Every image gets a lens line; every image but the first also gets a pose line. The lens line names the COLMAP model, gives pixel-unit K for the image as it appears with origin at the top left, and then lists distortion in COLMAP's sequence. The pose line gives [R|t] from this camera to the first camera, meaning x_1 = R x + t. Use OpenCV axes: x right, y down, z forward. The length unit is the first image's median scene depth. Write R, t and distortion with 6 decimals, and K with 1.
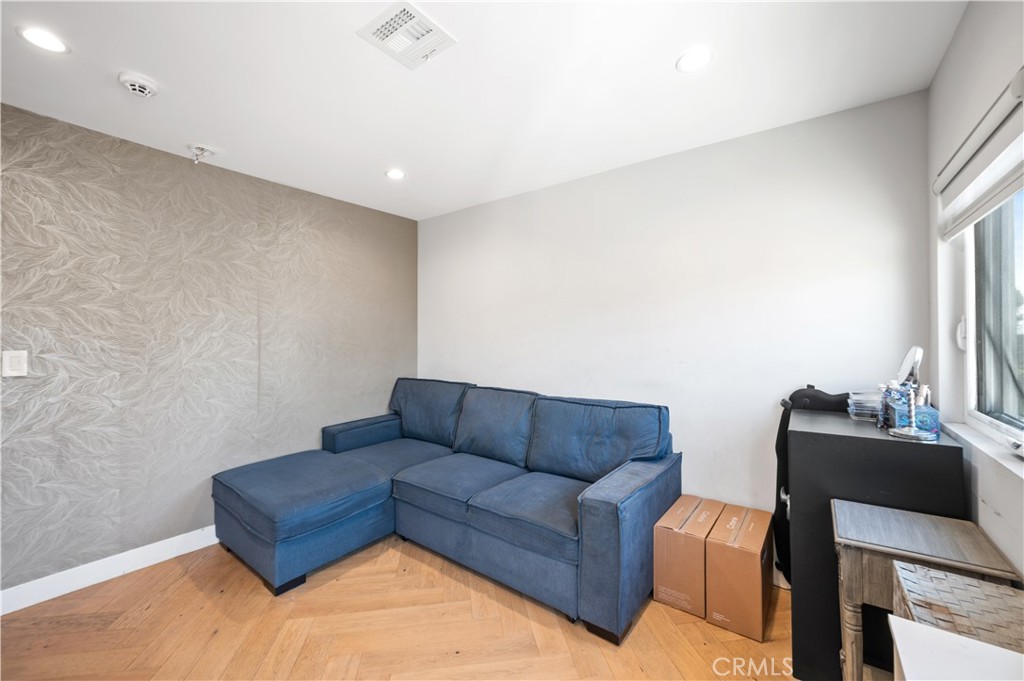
lens RADIAL K [[403.0, 0, 512.3], [0, 403.0, 334.8], [0, 0, 1]] dist [0.000814, -0.000238]
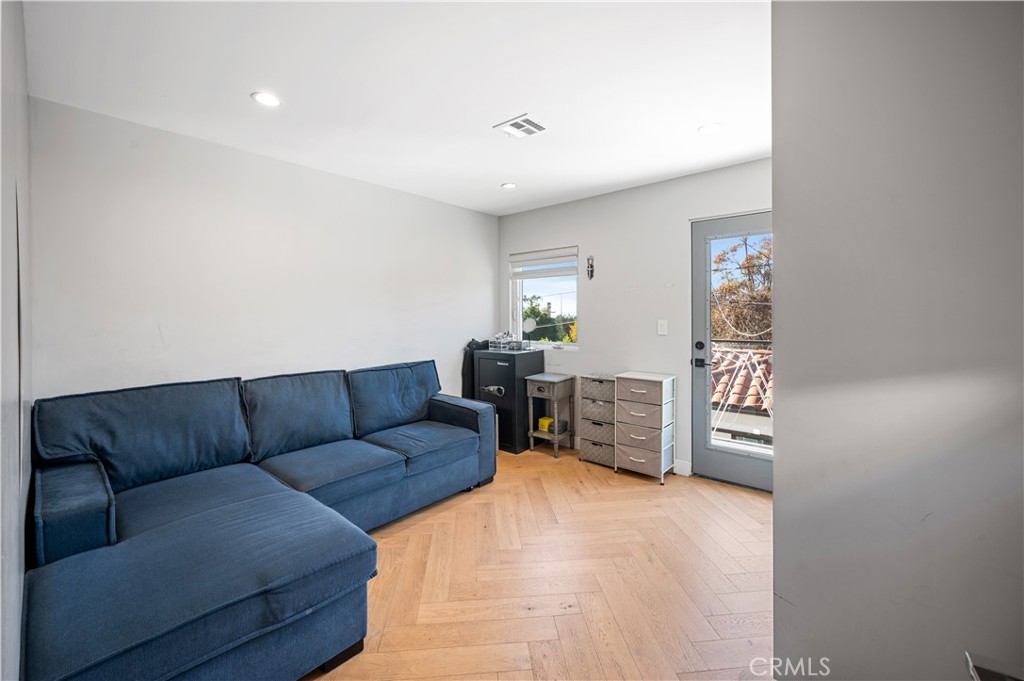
lens RADIAL K [[403.0, 0, 512.3], [0, 403.0, 334.8], [0, 0, 1]] dist [0.000814, -0.000238]
pose [[0.069853, -0.049322, 0.996337, -1.294047], [-0.003931, 0.998756, 0.049717, 0.001133], [-0.997550, -0.007390, 0.069572, 0.654651]]
